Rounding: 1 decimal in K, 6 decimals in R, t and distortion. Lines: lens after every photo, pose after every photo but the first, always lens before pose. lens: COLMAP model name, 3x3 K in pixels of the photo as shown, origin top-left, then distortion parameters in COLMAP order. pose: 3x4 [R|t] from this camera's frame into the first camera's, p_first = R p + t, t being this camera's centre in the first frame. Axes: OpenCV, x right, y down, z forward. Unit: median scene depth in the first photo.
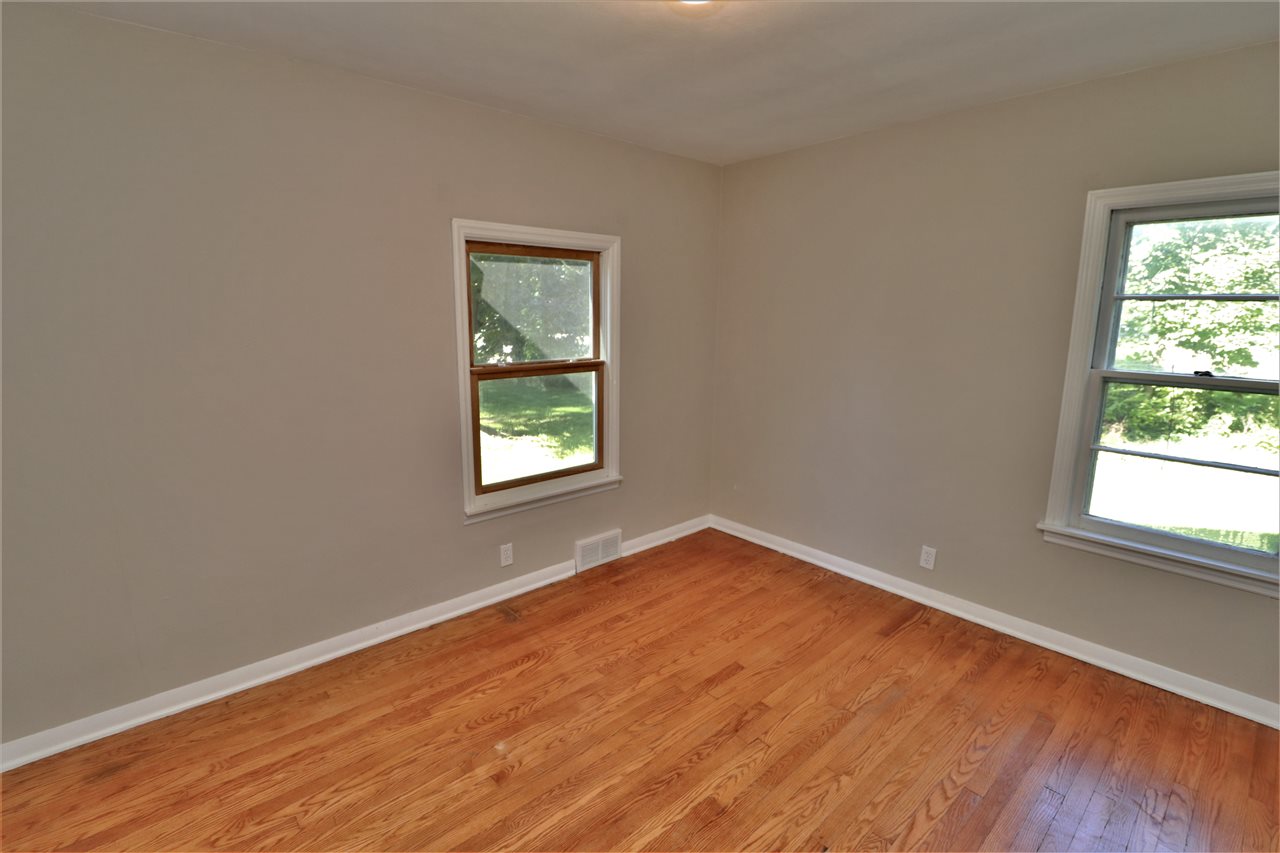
lens RADIAL K [[589.5, 0, 628.5], [0, 589.5, 427.0], [0, 0, 1]] dist [-0.007337, -0.006932]
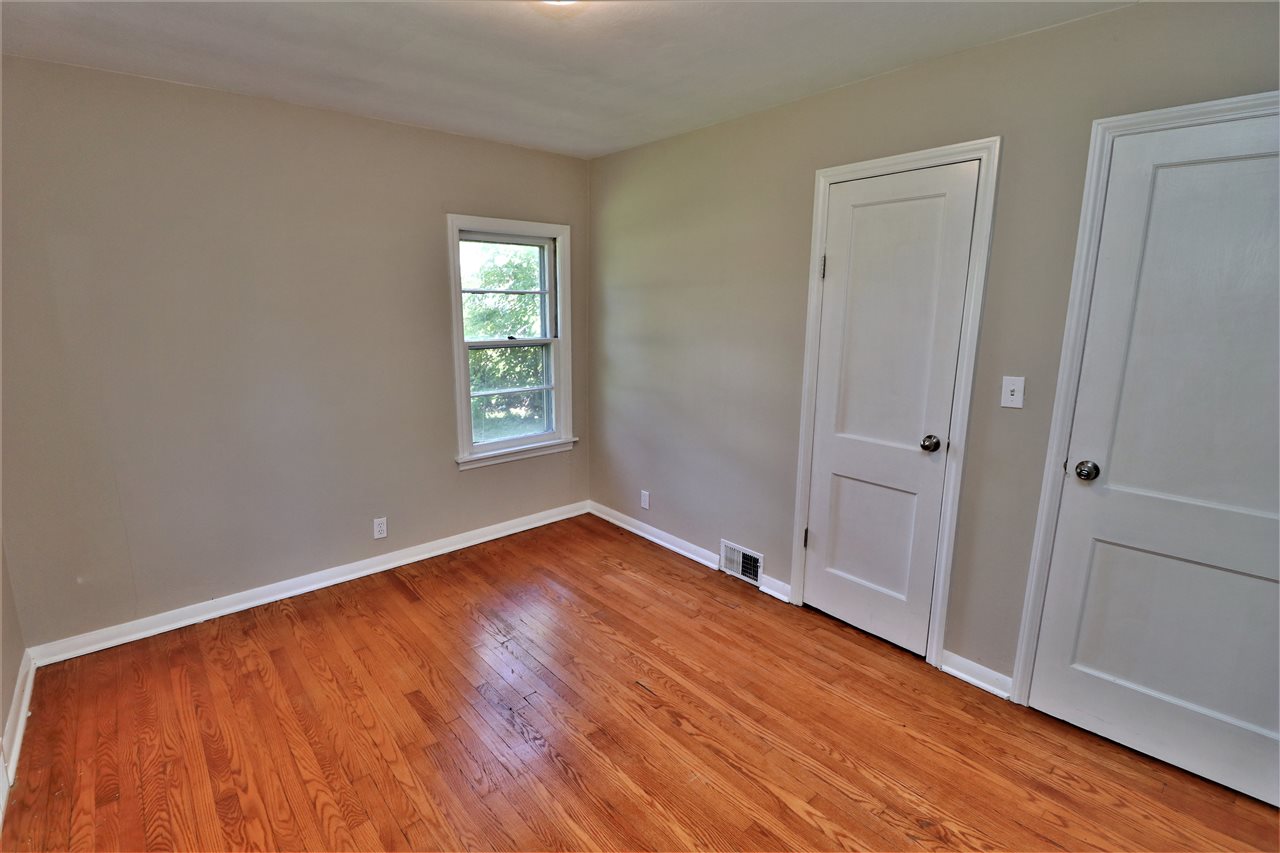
lens RADIAL K [[589.5, 0, 628.2], [0, 589.5, 419.3], [0, 0, 1]] dist [-0.007337, -0.006932]
pose [[-0.001579, -0.198861, 0.980027, -0.592524], [0.189351, 0.962239, 0.195556, -0.110510], [-0.981908, 0.185878, 0.036135, 0.542837]]
